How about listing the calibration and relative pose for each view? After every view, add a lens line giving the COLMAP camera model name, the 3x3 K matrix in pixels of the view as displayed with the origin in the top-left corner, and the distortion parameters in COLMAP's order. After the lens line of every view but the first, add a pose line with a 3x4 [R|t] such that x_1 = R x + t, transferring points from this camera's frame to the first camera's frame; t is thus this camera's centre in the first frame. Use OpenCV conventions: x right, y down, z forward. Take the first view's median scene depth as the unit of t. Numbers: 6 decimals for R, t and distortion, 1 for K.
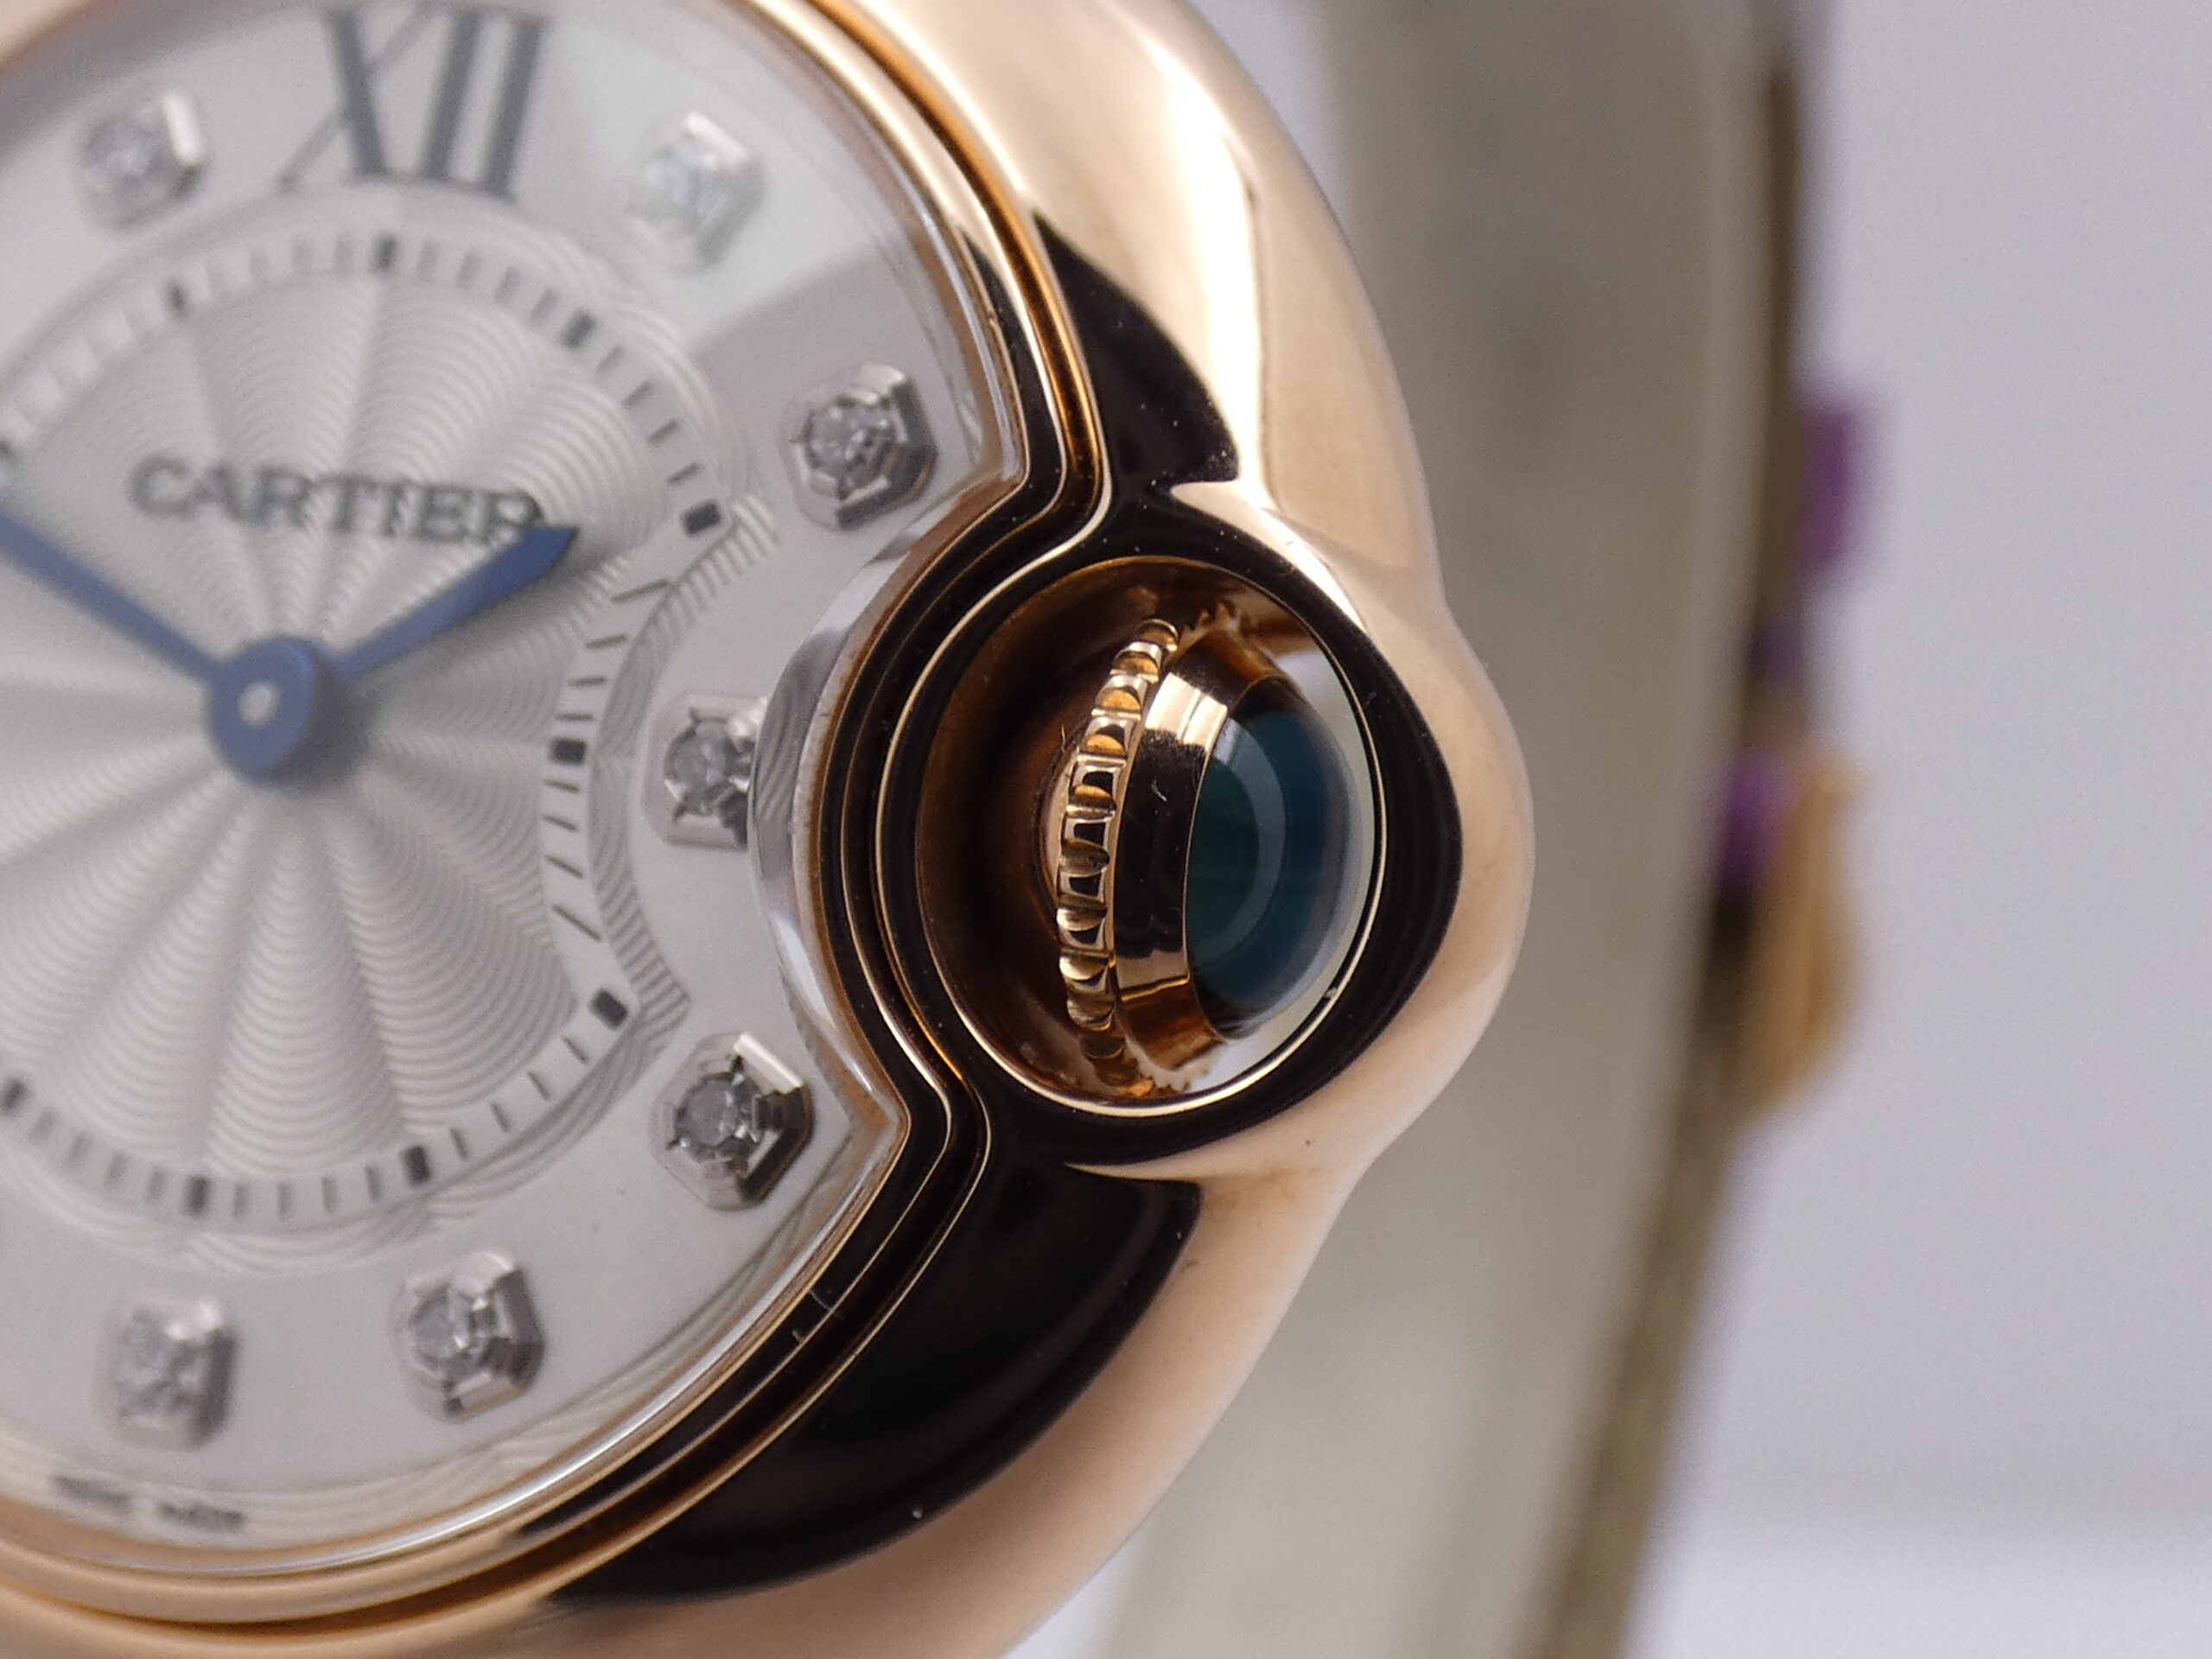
lens RADIAL K [[3224.7, 0, 1106.1], [0, 3224.7, 889.1], [0, 0, 1]] dist [0.094364, 0.041650]
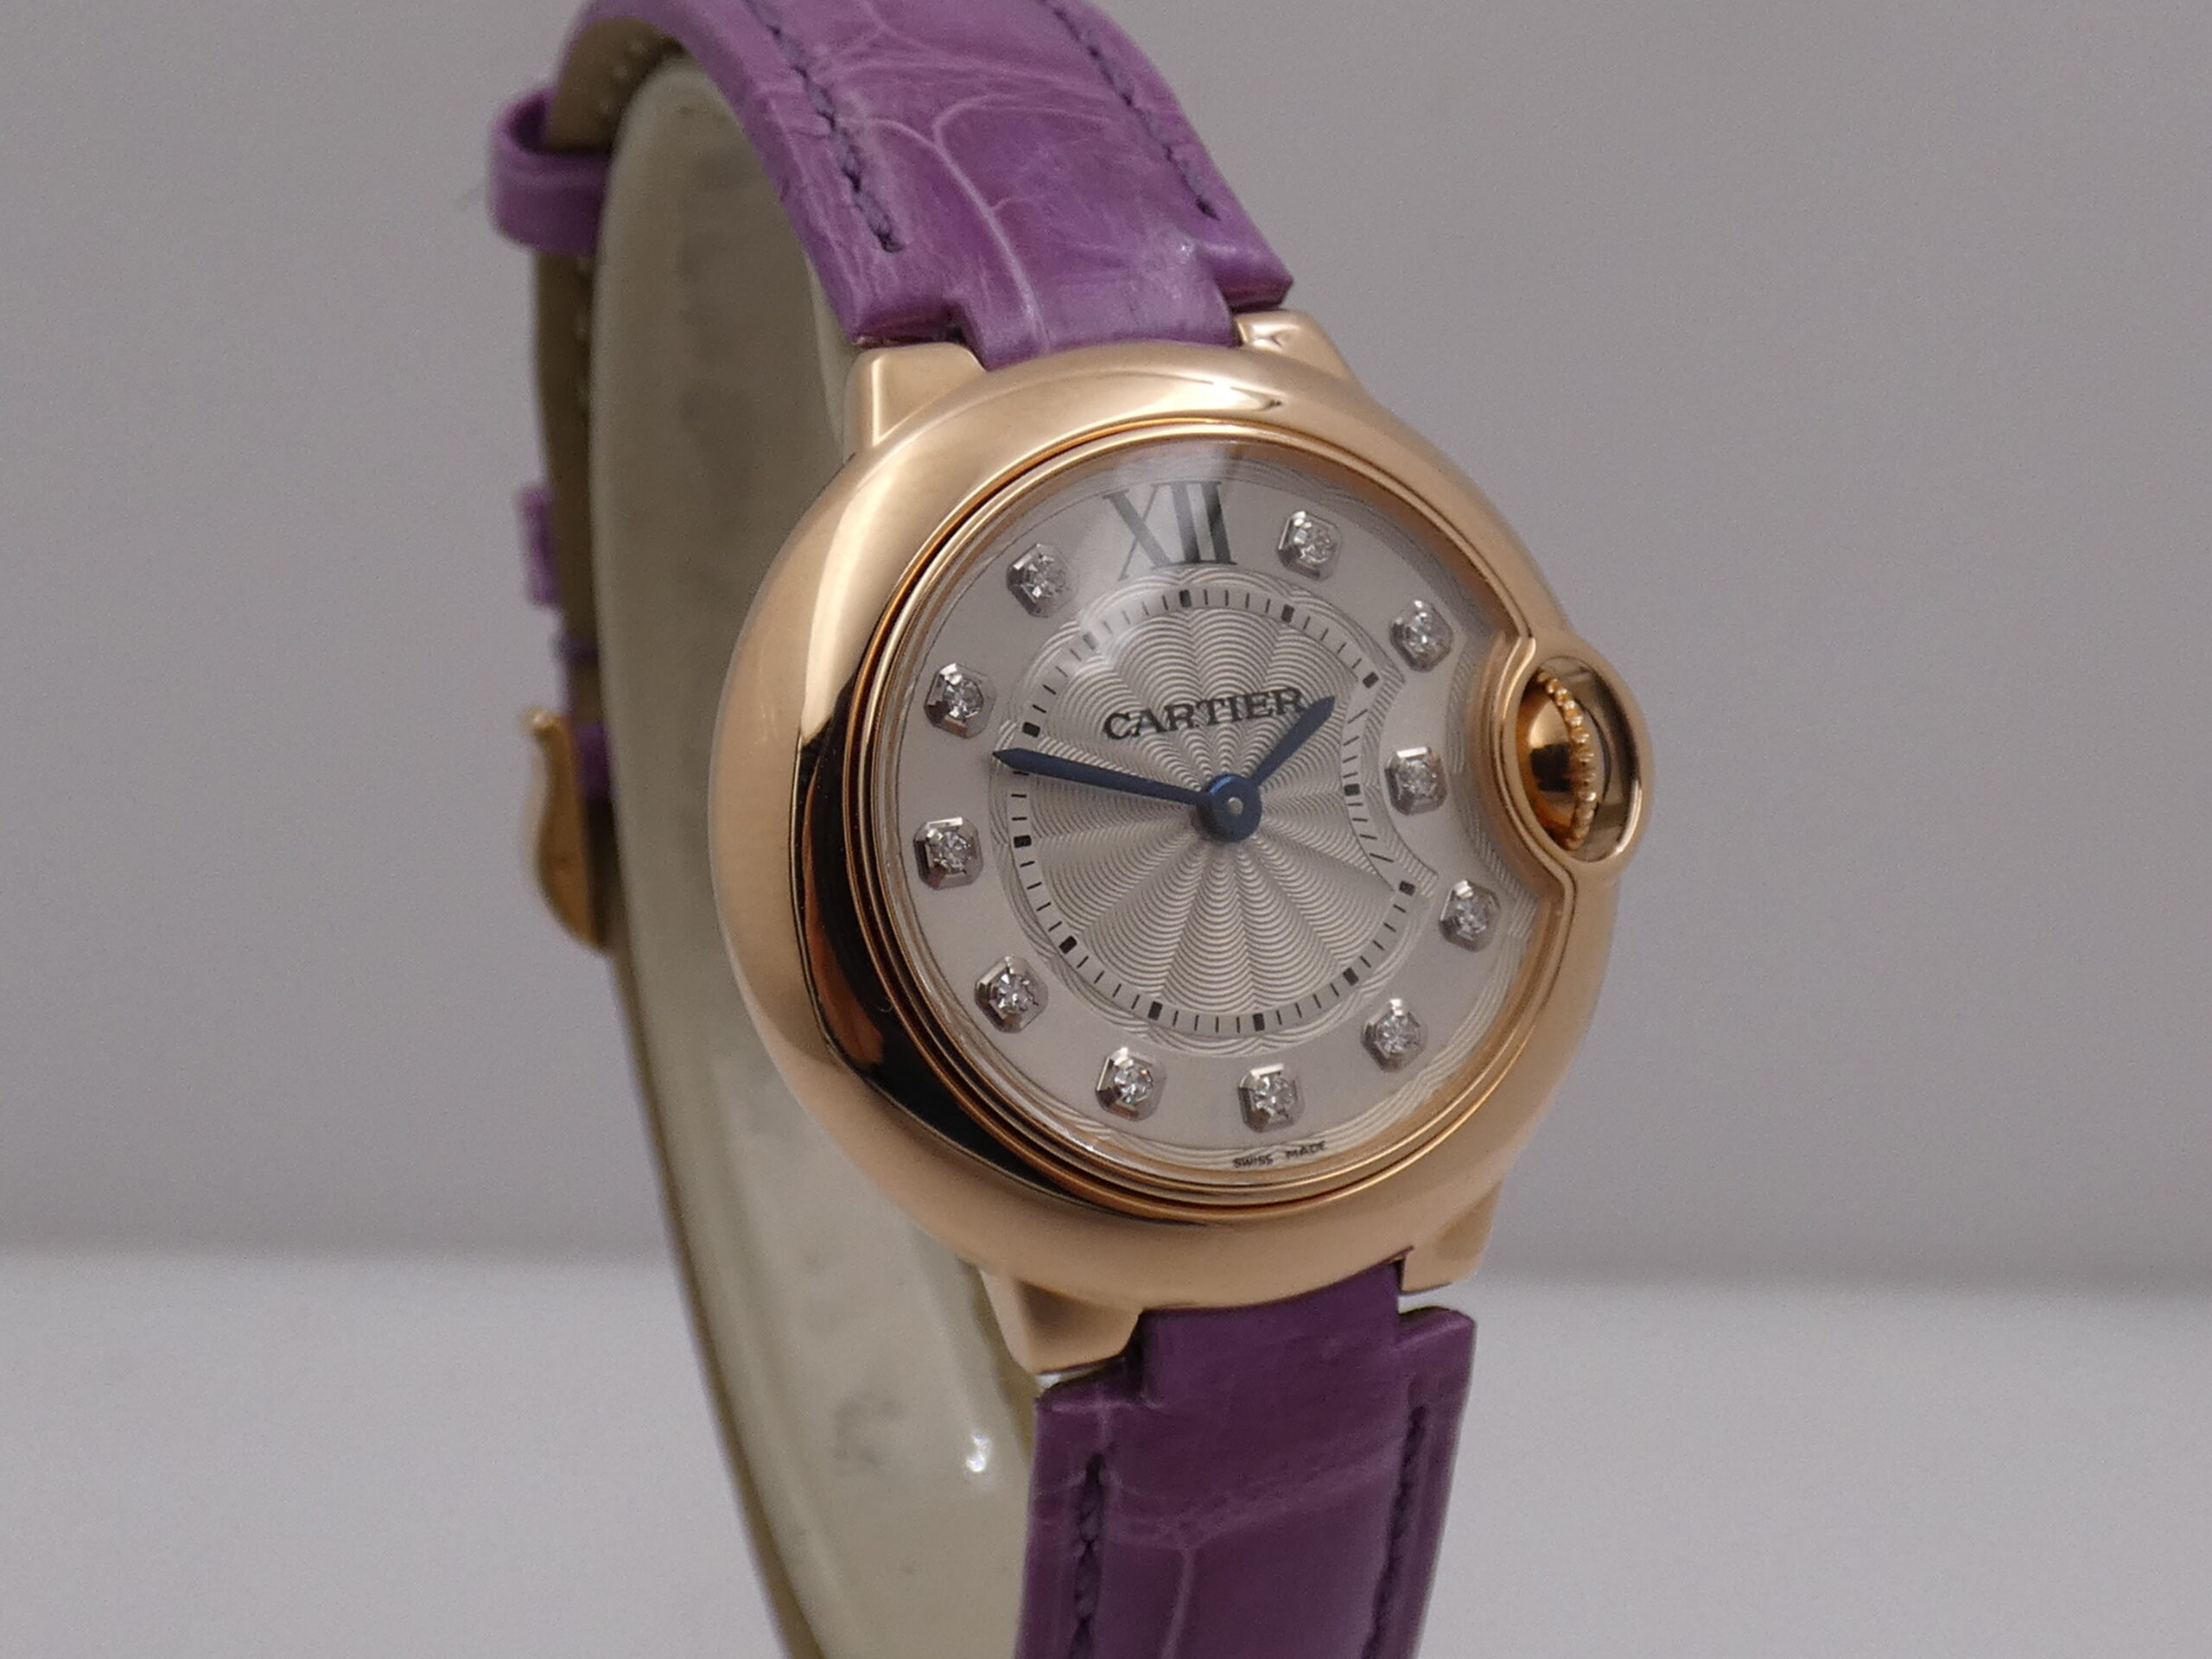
lens RADIAL K [[3342.8, 0, 955.7], [0, 3342.8, 832.3], [0, 0, 1]] dist [0.022691, -0.011182]
pose [[0.719055, -0.269188, 0.640700, -1.918660], [0.231180, 0.962081, 0.144763, -0.426555], [-0.655374, 0.044024, 0.754020, -0.638221]]
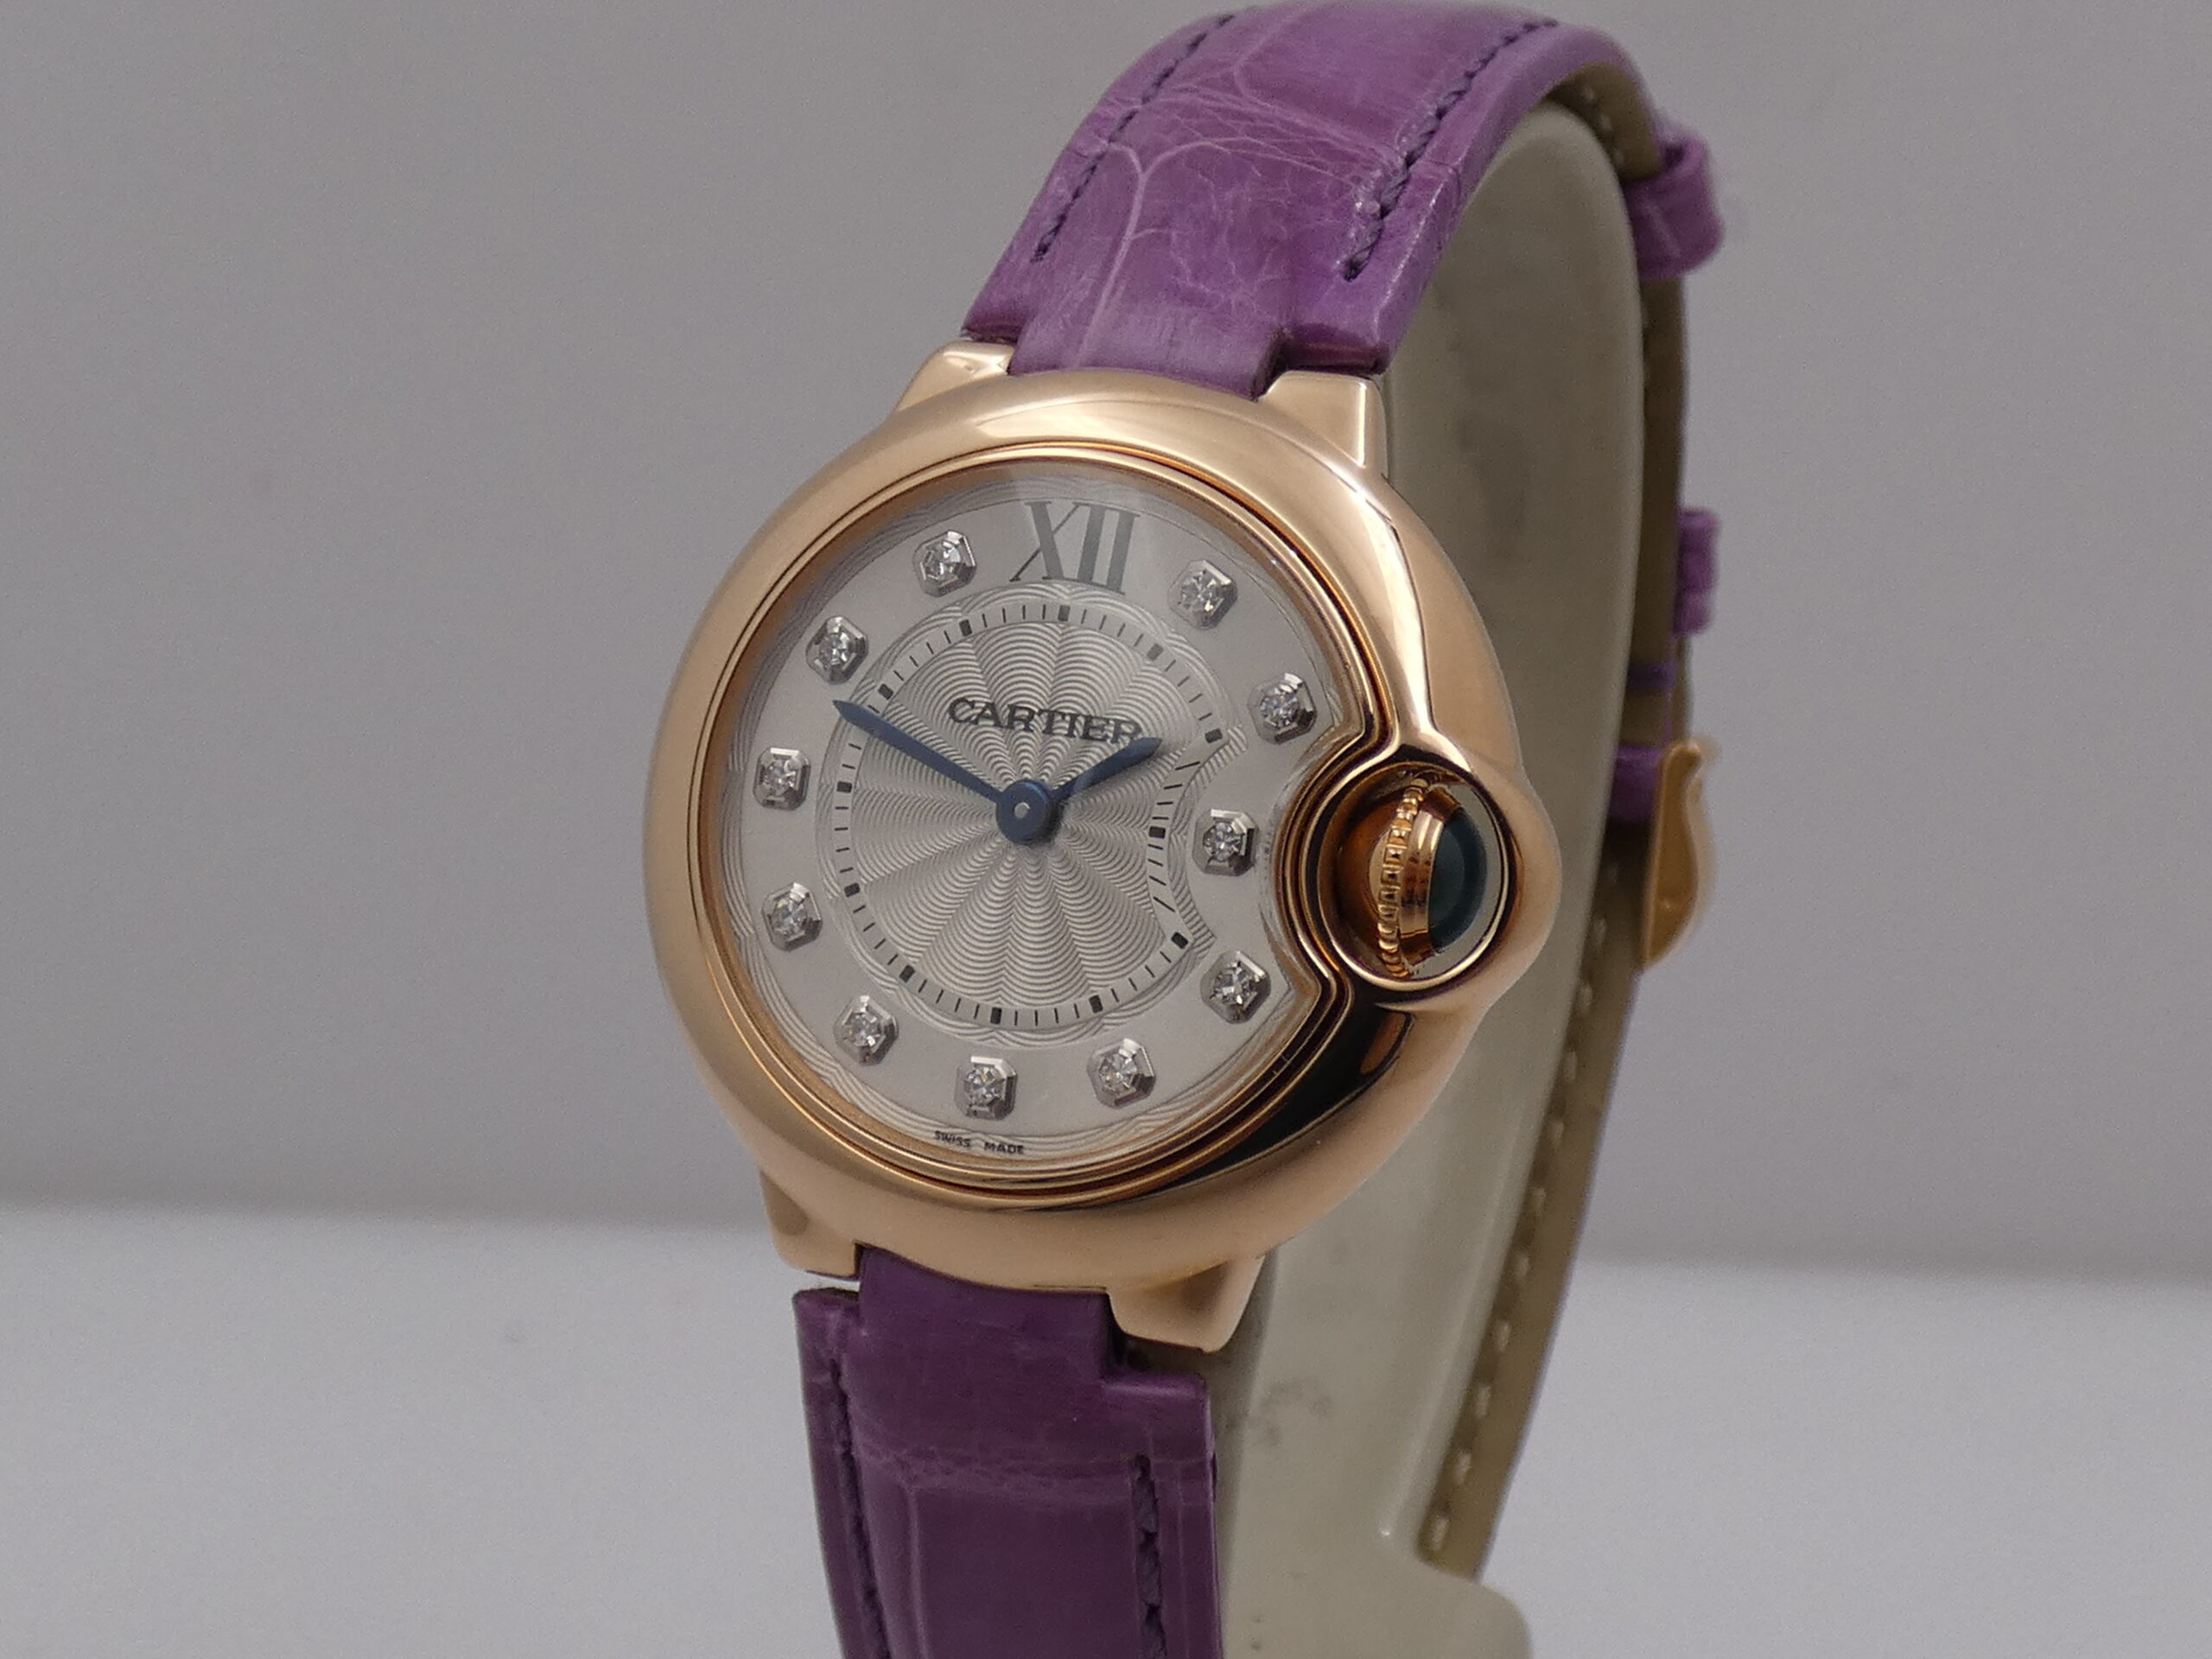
lens RADIAL K [[3342.8, 0, 955.7], [0, 3342.8, 832.3], [0, 0, 1]] dist [0.022691, -0.011182]
pose [[0.999974, -0.005540, -0.004538, -0.301166], [0.005765, 0.998679, 0.051067, -0.168295], [0.004249, -0.051092, 0.998685, -1.463060]]
